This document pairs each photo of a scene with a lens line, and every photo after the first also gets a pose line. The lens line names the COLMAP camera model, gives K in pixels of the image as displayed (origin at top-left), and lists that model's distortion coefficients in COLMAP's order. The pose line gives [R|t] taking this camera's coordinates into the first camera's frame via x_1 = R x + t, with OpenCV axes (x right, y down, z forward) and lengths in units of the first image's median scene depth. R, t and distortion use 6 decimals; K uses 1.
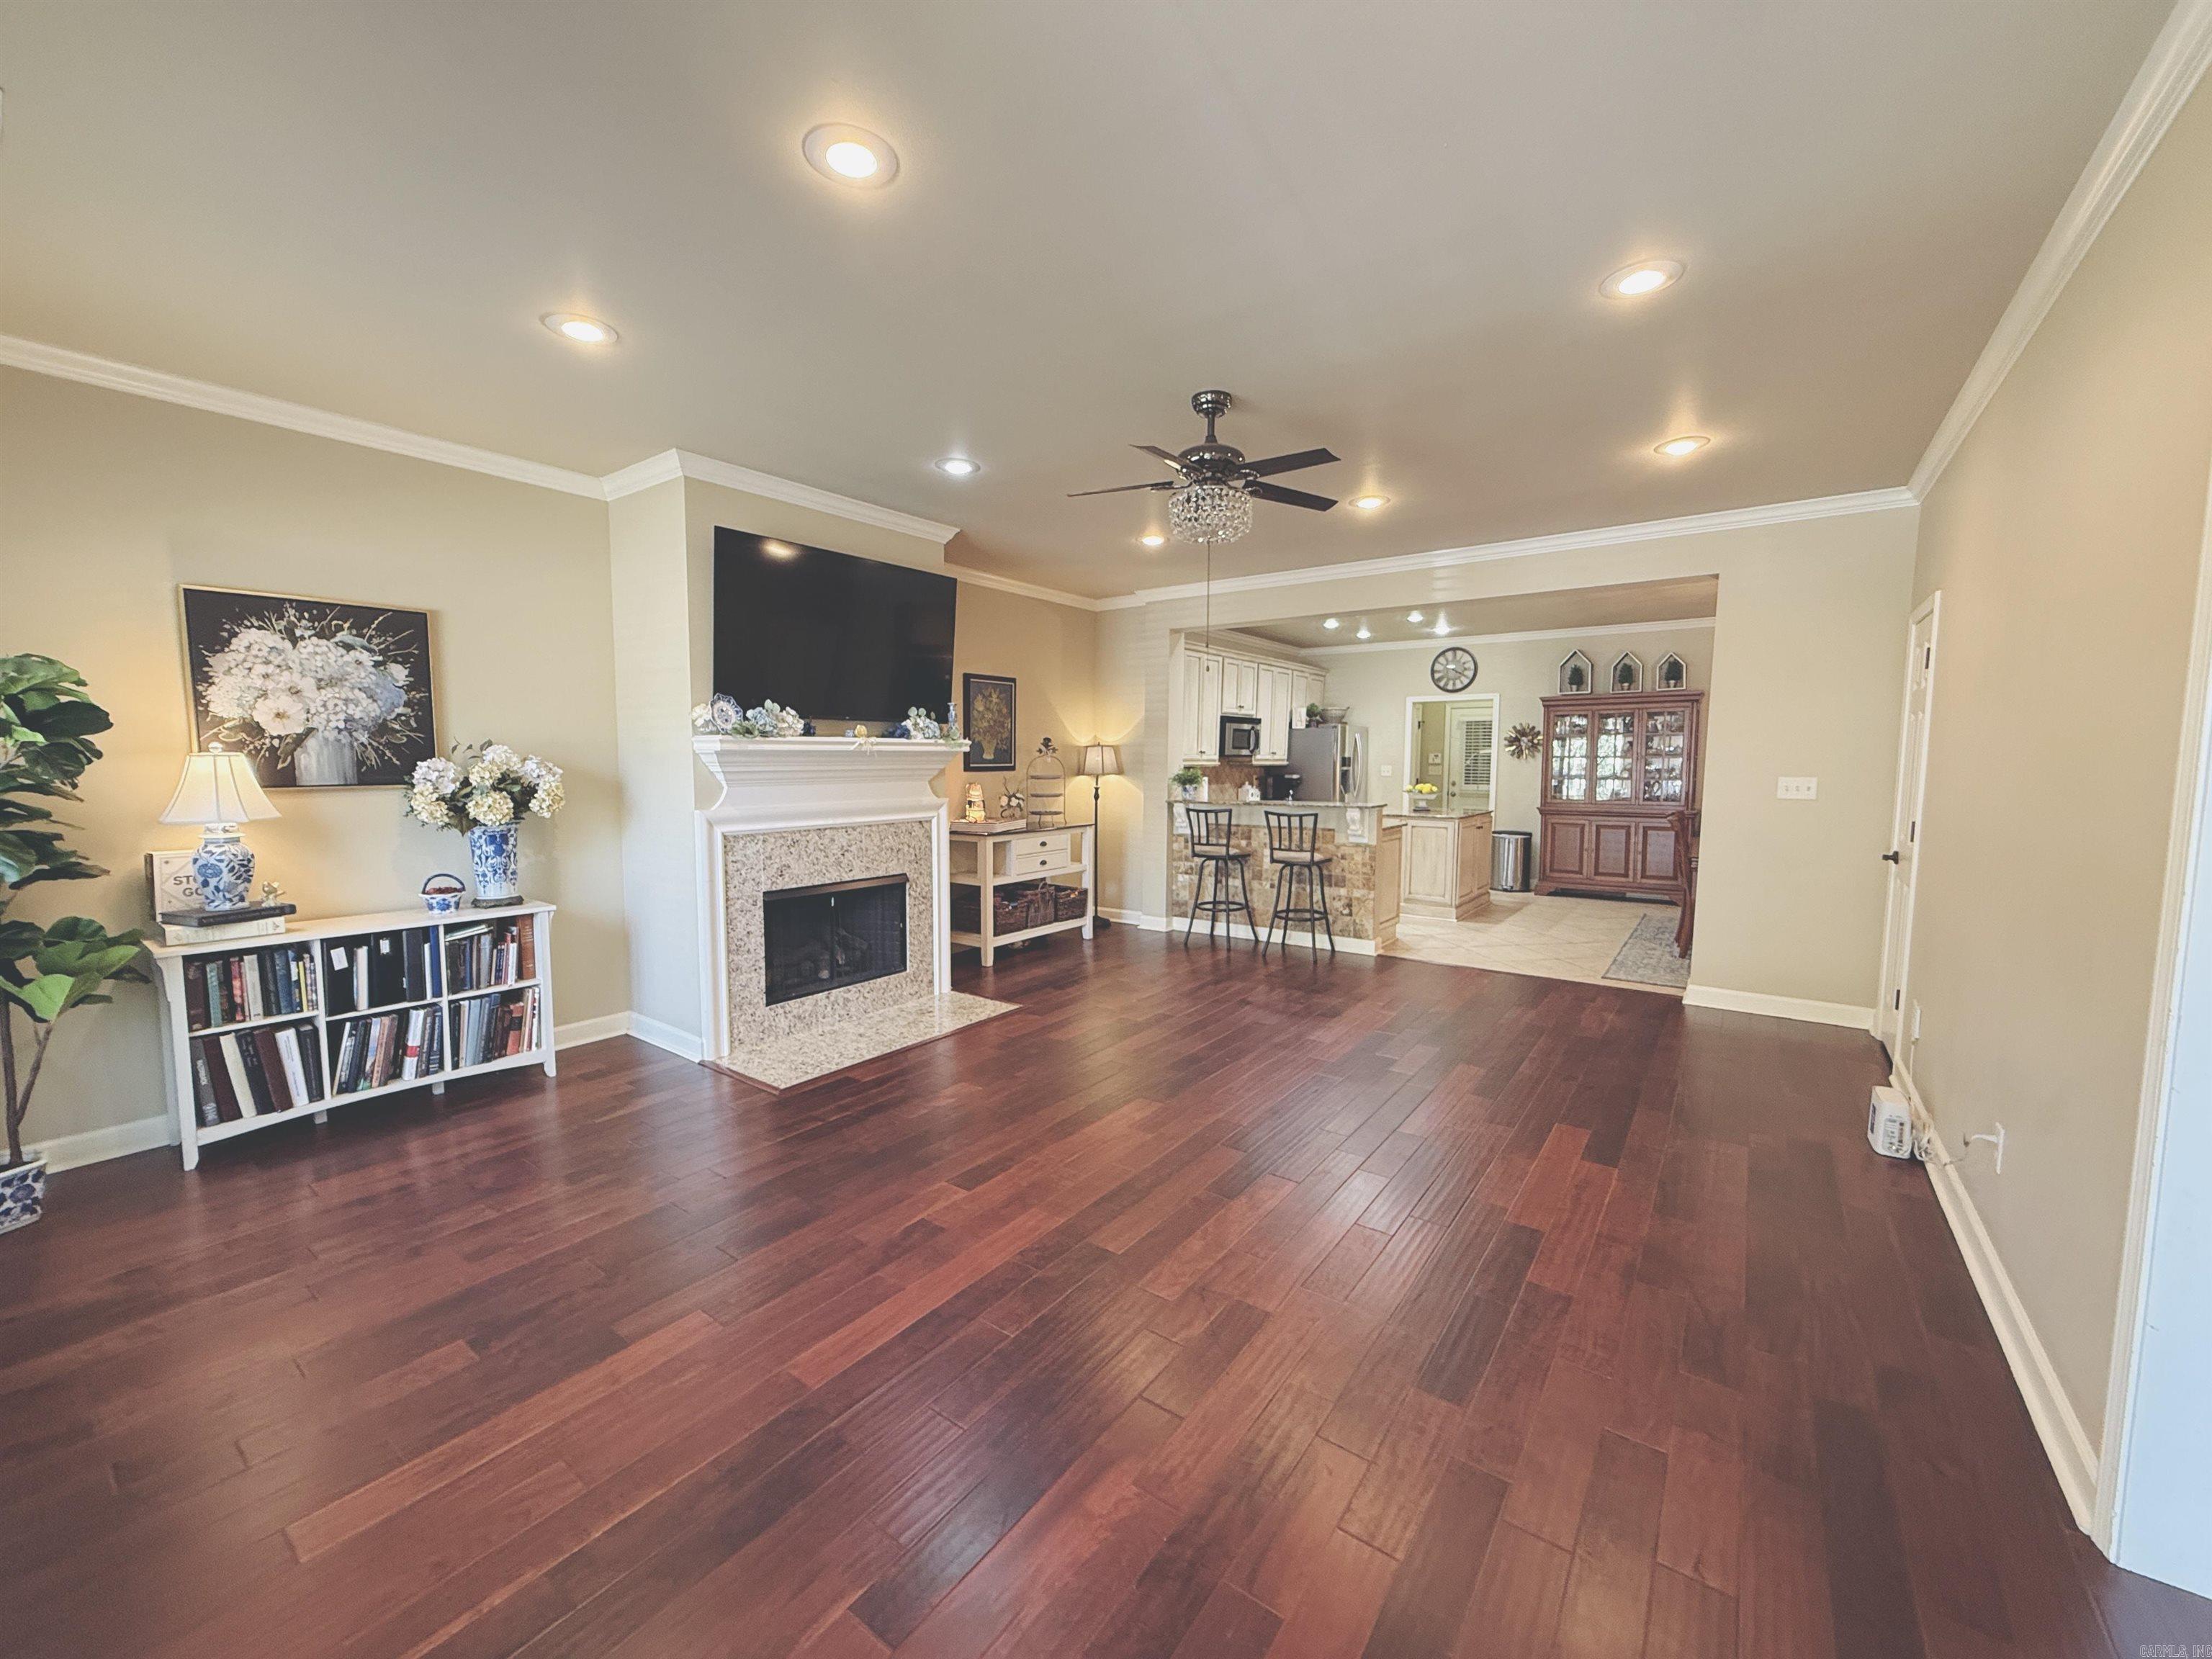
lens RADIAL K [[879.4, 0, 1101.9], [0, 879.4, 829.5], [0, 0, 1]] dist [-0.000535, 0.000359]
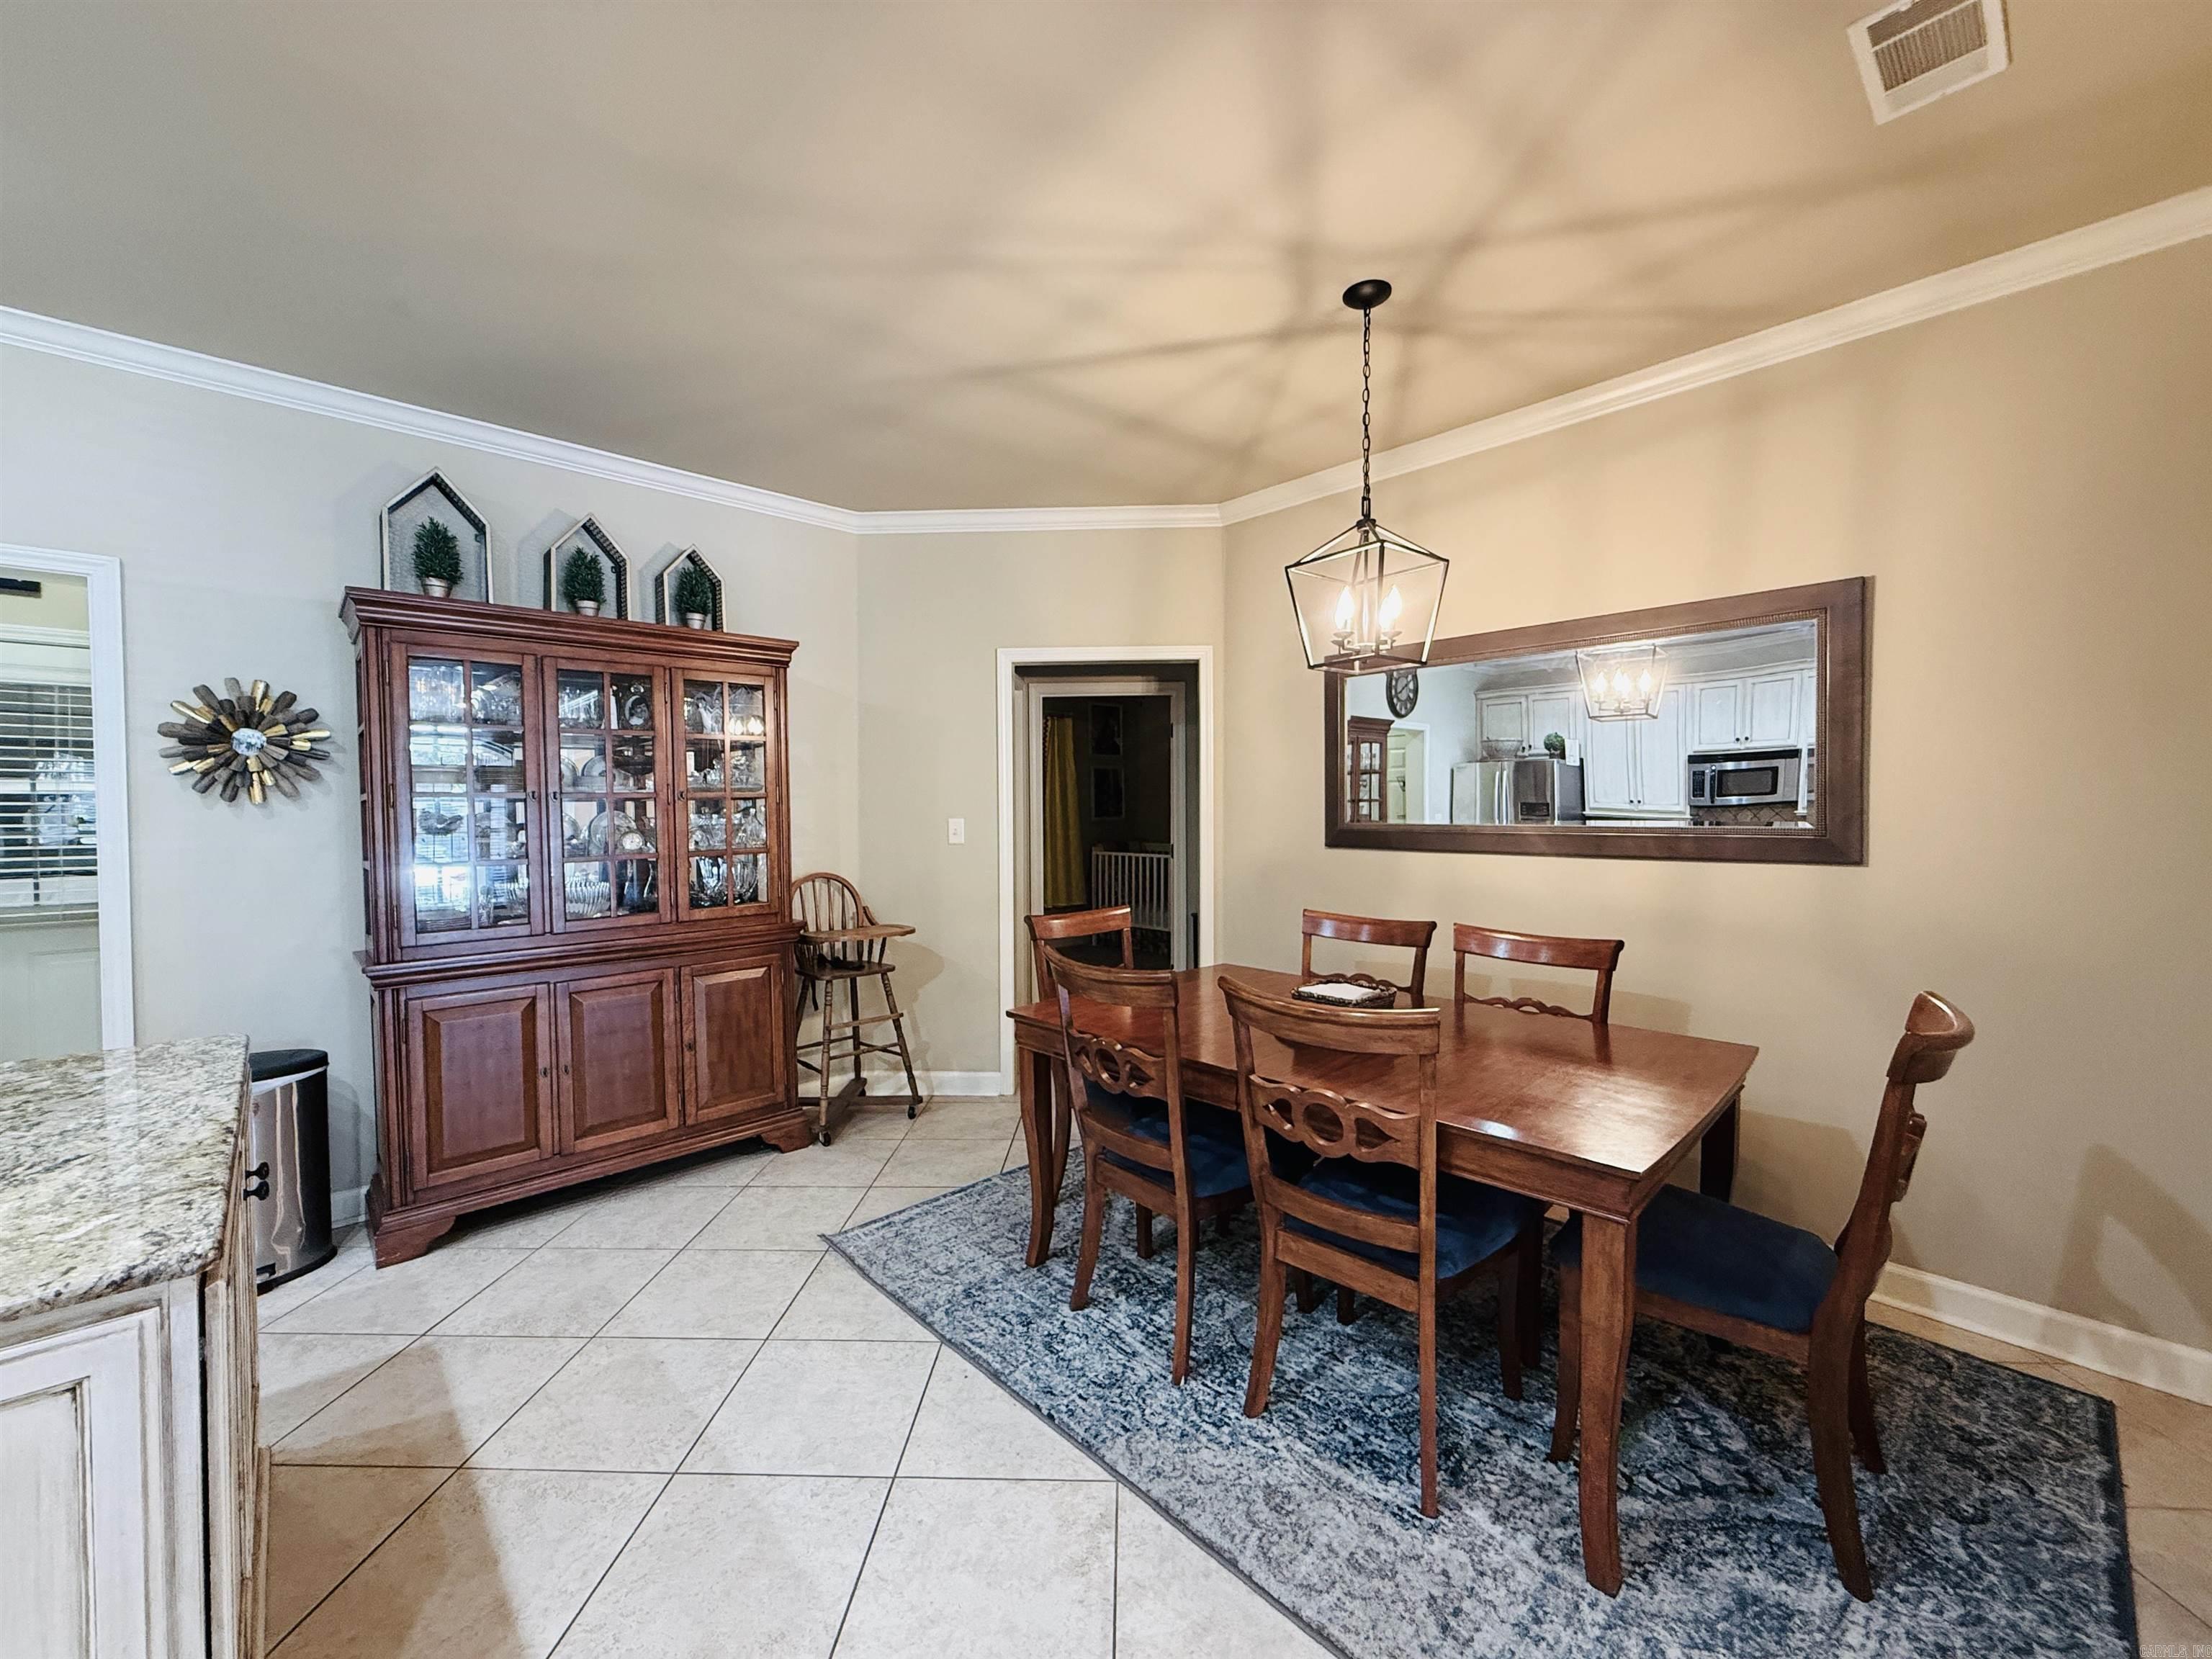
lens RADIAL K [[883.2, 0, 1094.7], [0, 883.2, 831.0], [0, 0, 1]] dist [-0.001172, -0.000117]
pose [[0.188989, -0.030410, 0.981508, 0.480748], [0.087424, 0.996072, 0.014027, -0.099037], [-0.978080, 0.083157, 0.190905, 1.317183]]
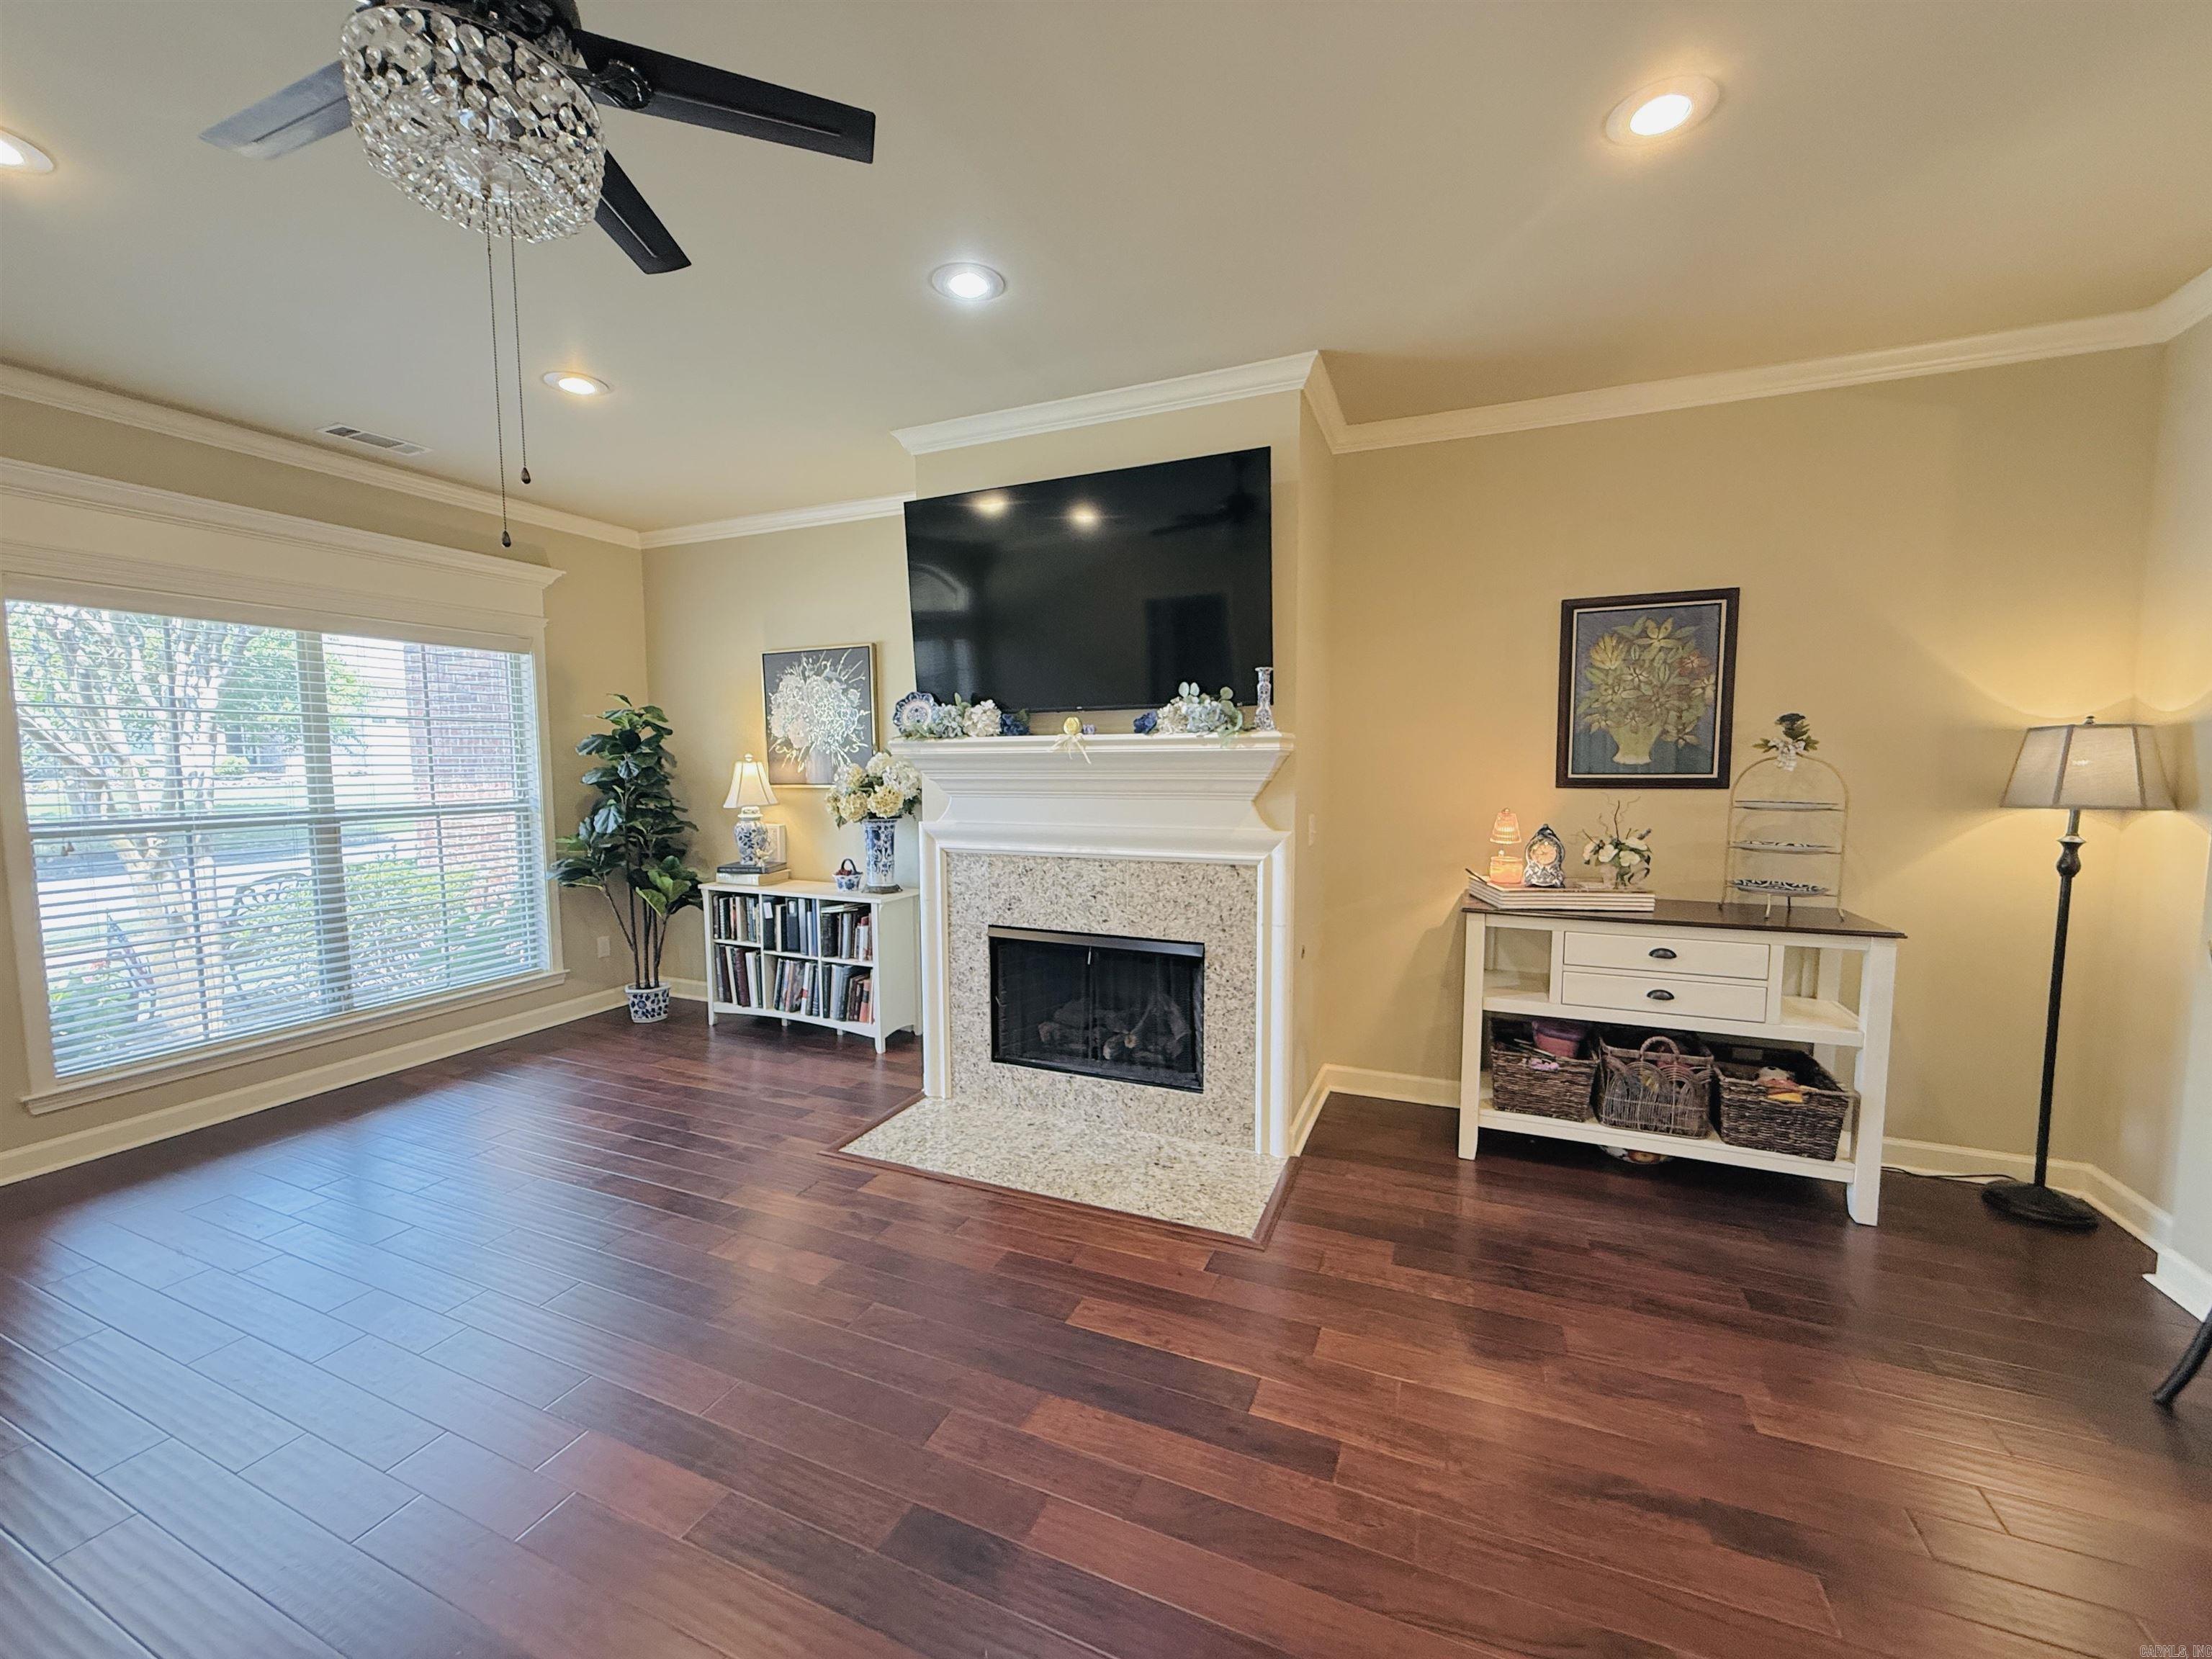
lens RADIAL K [[879.4, 0, 1101.9], [0, 879.4, 829.5], [0, 0, 1]] dist [-0.000535, 0.000359]
pose [[0.226843, 0.074427, -0.971083, 0.393768], [-0.075608, 0.995412, 0.058630, -0.067507], [0.970992, 0.060122, 0.231429, 0.809574]]
